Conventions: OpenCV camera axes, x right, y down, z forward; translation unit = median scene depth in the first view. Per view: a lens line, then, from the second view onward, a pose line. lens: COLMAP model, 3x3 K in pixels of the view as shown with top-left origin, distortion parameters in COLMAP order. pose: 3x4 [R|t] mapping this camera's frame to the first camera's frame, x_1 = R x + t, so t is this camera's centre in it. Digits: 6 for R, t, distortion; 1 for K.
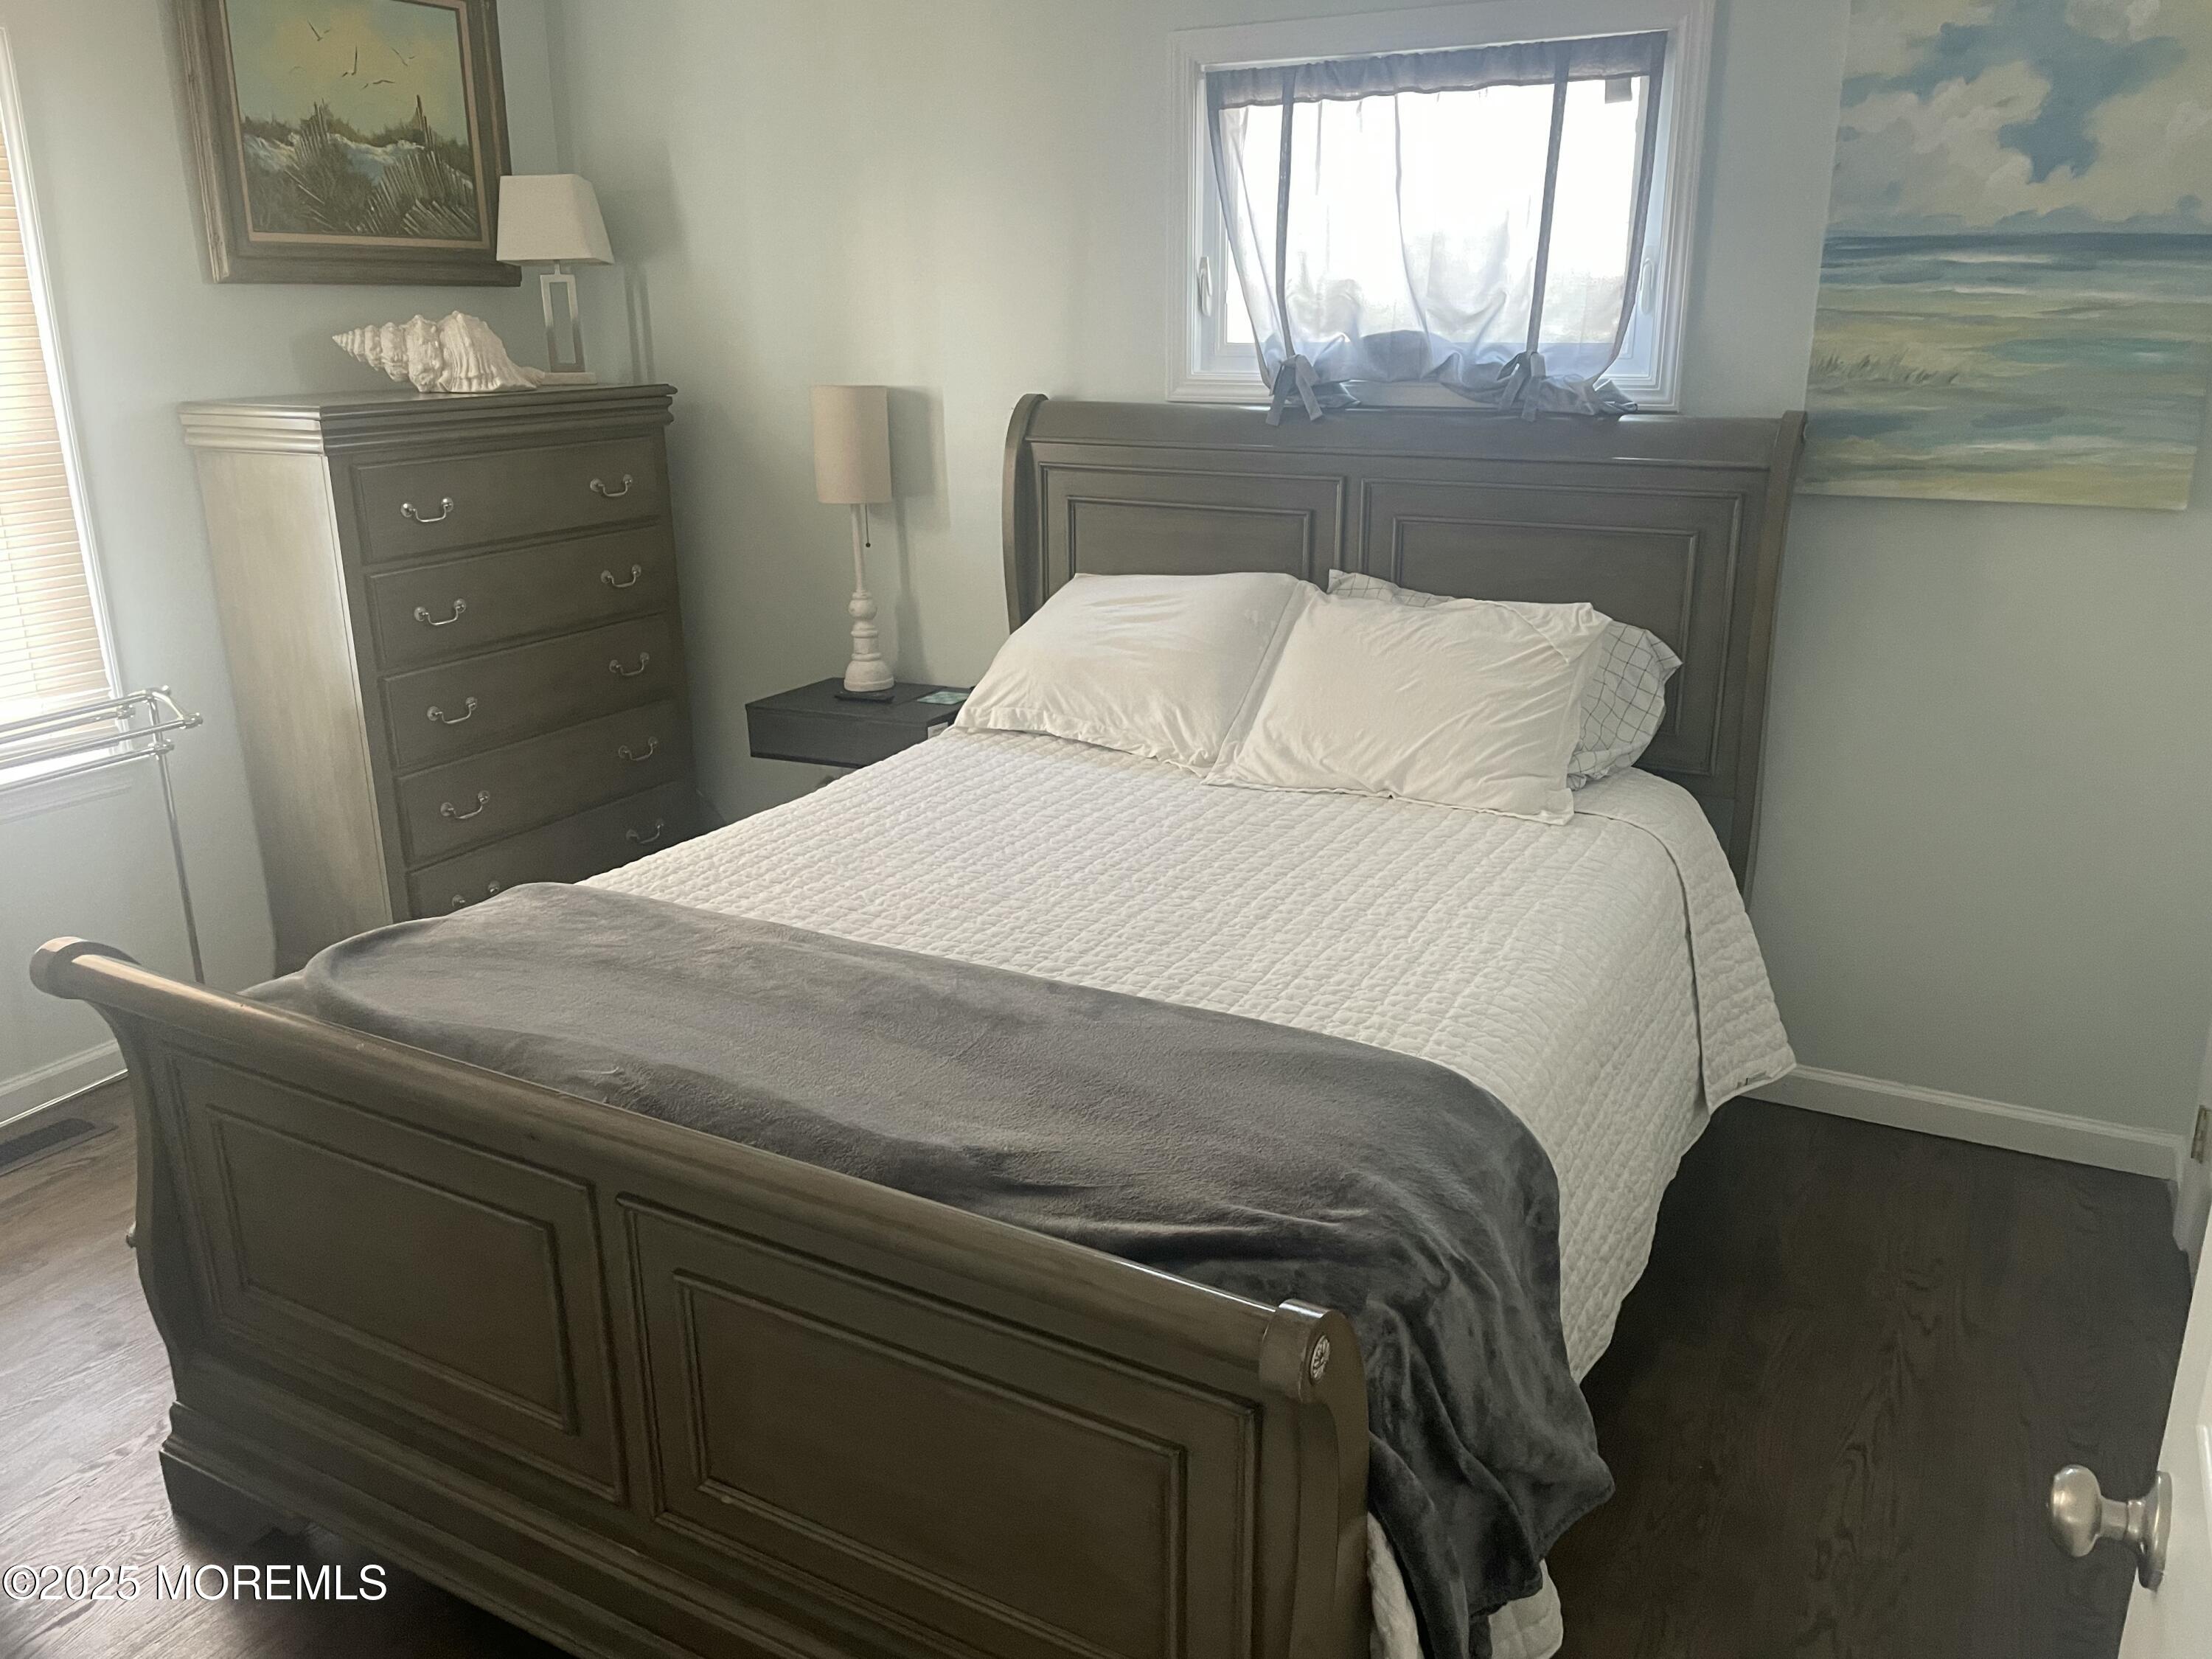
lens RADIAL K [[1660.0, 0, 1093.5], [0, 1660.0, 833.6], [0, 0, 1]] dist [0.047407, -0.058762]
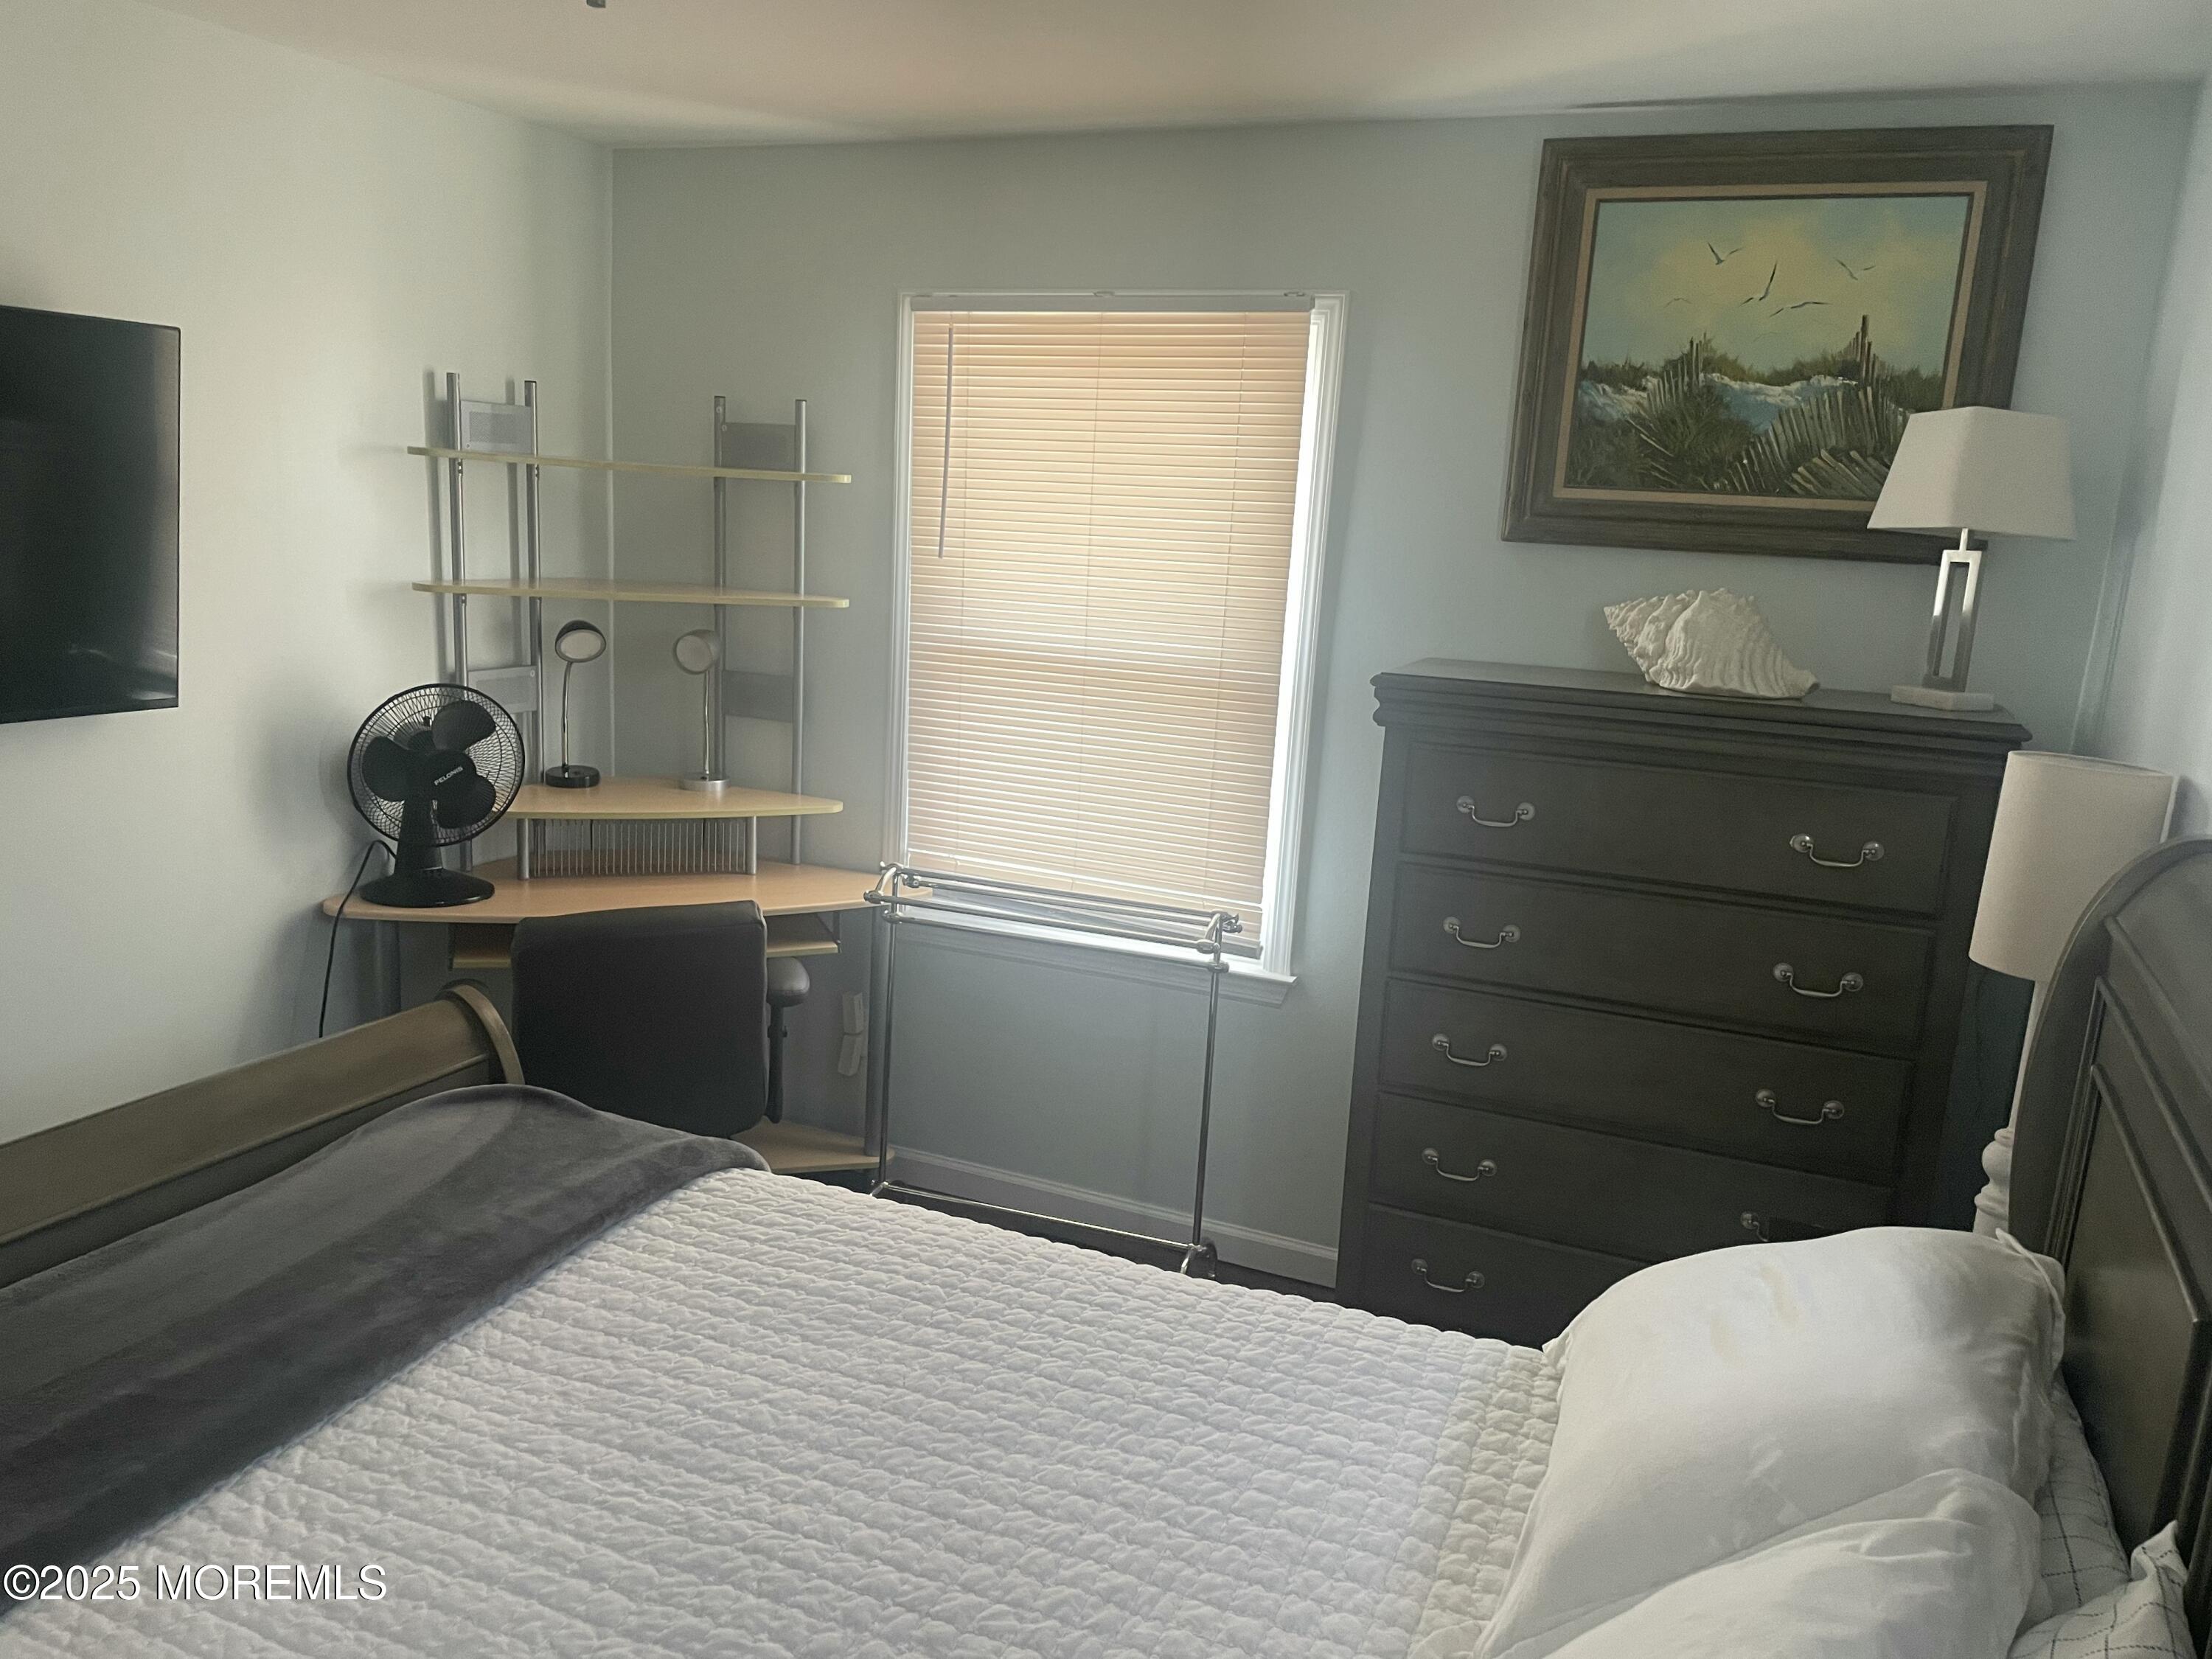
lens RADIAL K [[1660.0, 0, 1105.7], [0, 1660.0, 844.9], [0, 0, 1]] dist [0.047407, -0.058762]
pose [[0.108019, 0.208892, -0.971955, 0.351937], [-0.353160, 0.921970, 0.158901, -0.227459], [0.929306, 0.326091, 0.173363, 0.649621]]
